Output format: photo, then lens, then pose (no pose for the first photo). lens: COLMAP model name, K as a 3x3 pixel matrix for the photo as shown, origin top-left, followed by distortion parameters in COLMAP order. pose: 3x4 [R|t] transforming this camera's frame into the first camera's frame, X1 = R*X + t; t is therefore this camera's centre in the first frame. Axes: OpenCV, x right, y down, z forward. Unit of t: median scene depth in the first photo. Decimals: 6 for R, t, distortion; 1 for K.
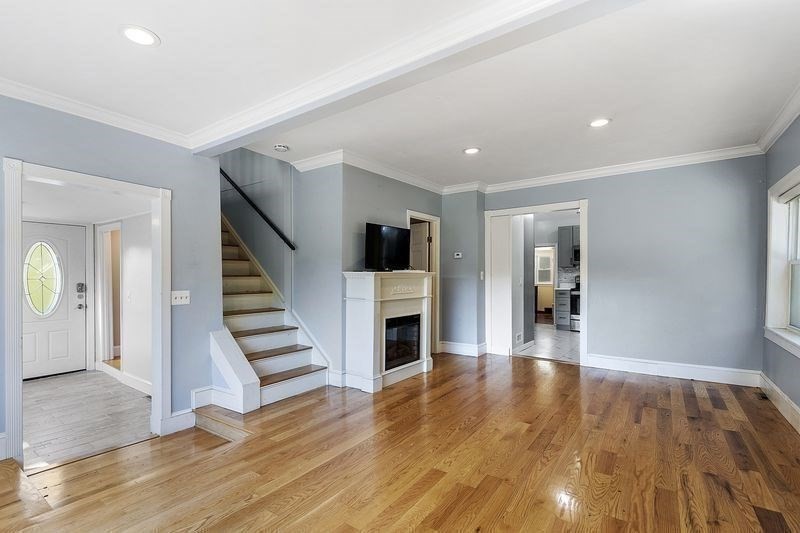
lens RADIAL K [[371.6, 0, 389.0], [0, 371.6, 280.3], [0, 0, 1]] dist [0.001309, 0.000221]
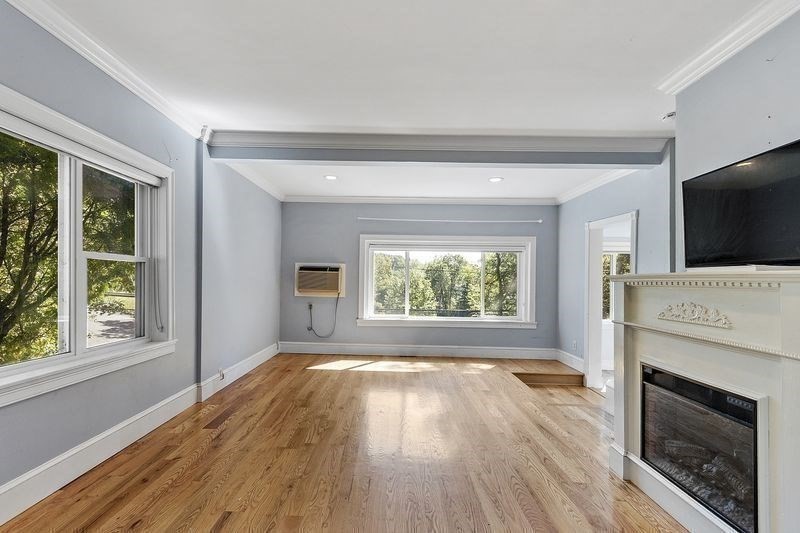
lens RADIAL K [[371.6, 0, 389.0], [0, 371.6, 280.3], [0, 0, 1]] dist [0.001309, 0.000221]
pose [[-0.811920, -0.011088, -0.583664, 0.569235], [-0.021713, 0.999701, 0.011213, -0.011259], [0.583365, 0.021777, -0.811918, 1.152228]]
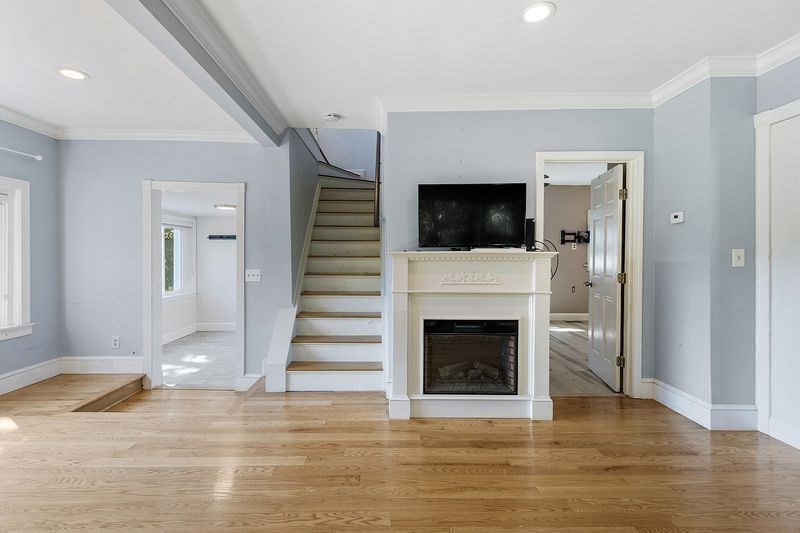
lens RADIAL K [[378.2, 0, 388.2], [0, 378.2, 260.9], [0, 0, 1]] dist [0.003795, 0.000339]
pose [[0.600794, 0.011343, -0.799324, 0.485403], [-0.013222, 0.999904, 0.004252, -0.006894], [0.799295, 0.008014, 0.600886, 0.492692]]
